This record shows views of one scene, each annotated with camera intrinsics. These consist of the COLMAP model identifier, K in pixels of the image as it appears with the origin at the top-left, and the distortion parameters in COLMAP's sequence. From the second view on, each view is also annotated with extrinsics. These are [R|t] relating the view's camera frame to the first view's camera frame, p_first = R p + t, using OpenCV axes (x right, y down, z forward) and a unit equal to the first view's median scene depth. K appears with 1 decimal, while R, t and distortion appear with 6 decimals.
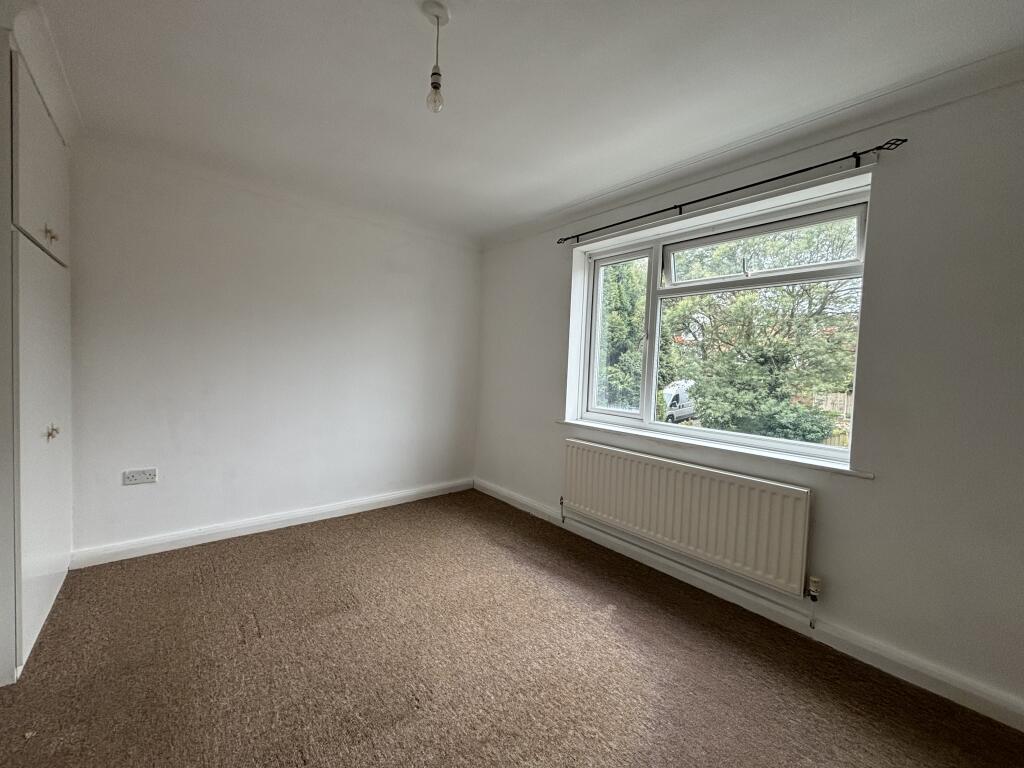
lens RADIAL K [[413.5, 0, 507.8], [0, 413.5, 385.0], [0, 0, 1]] dist [0.007246, -0.000472]
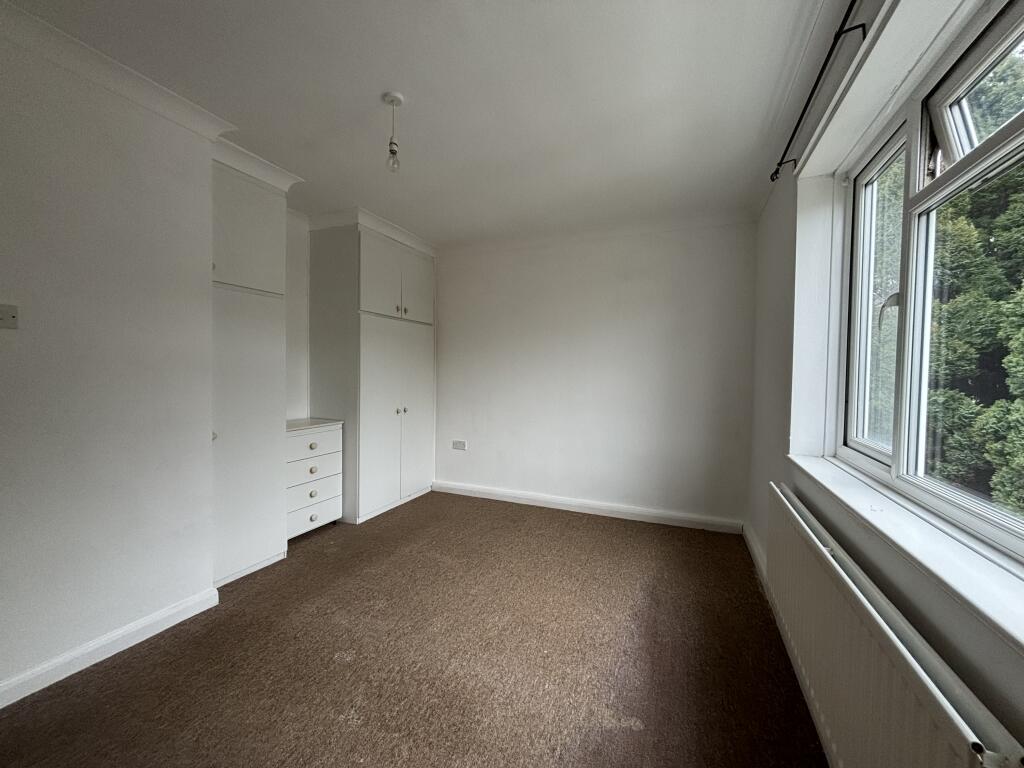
lens RADIAL K [[413.5, 0, 507.8], [0, 413.5, 385.0], [0, 0, 1]] dist [0.007246, -0.000472]
pose [[0.457637, -0.002549, -0.889135, 0.539067], [-0.038721, 0.998990, -0.022793, 0.013439], [0.888296, 0.044859, 0.457076, 0.354637]]
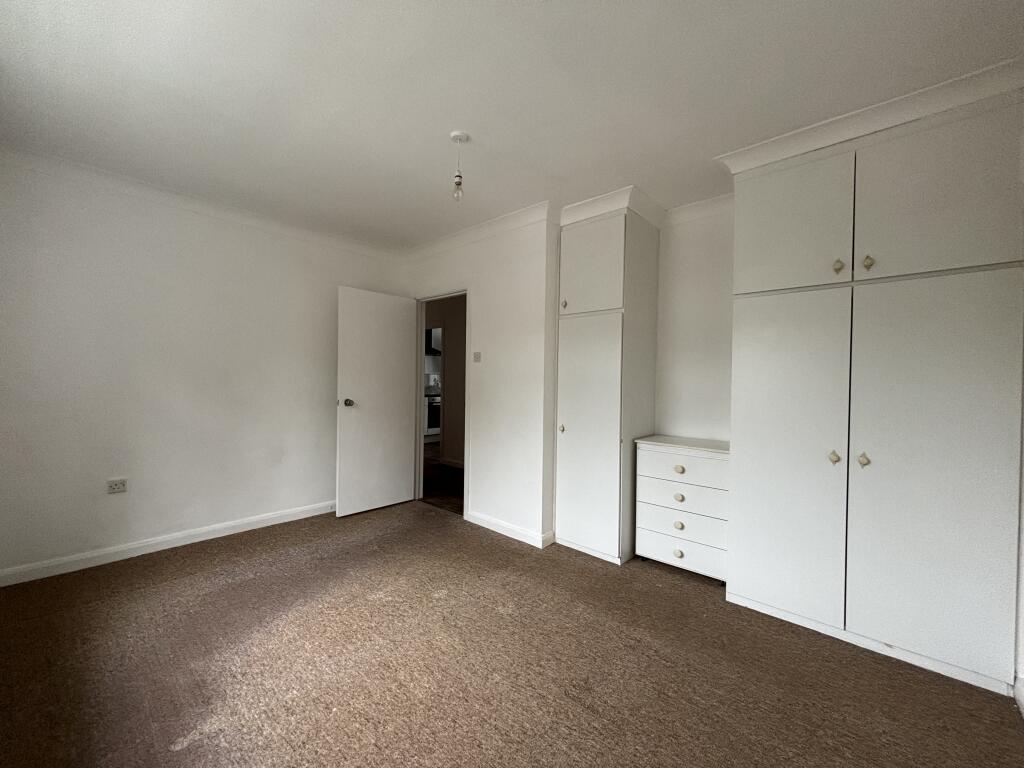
lens RADIAL K [[413.5, 0, 507.8], [0, 413.5, 385.0], [0, 0, 1]] dist [0.007246, -0.000472]
pose [[-0.988499, -0.053228, -0.141551, -0.082264], [-0.061273, 0.996708, 0.053100, -0.041763], [0.138259, 0.061162, -0.988506, 1.187882]]
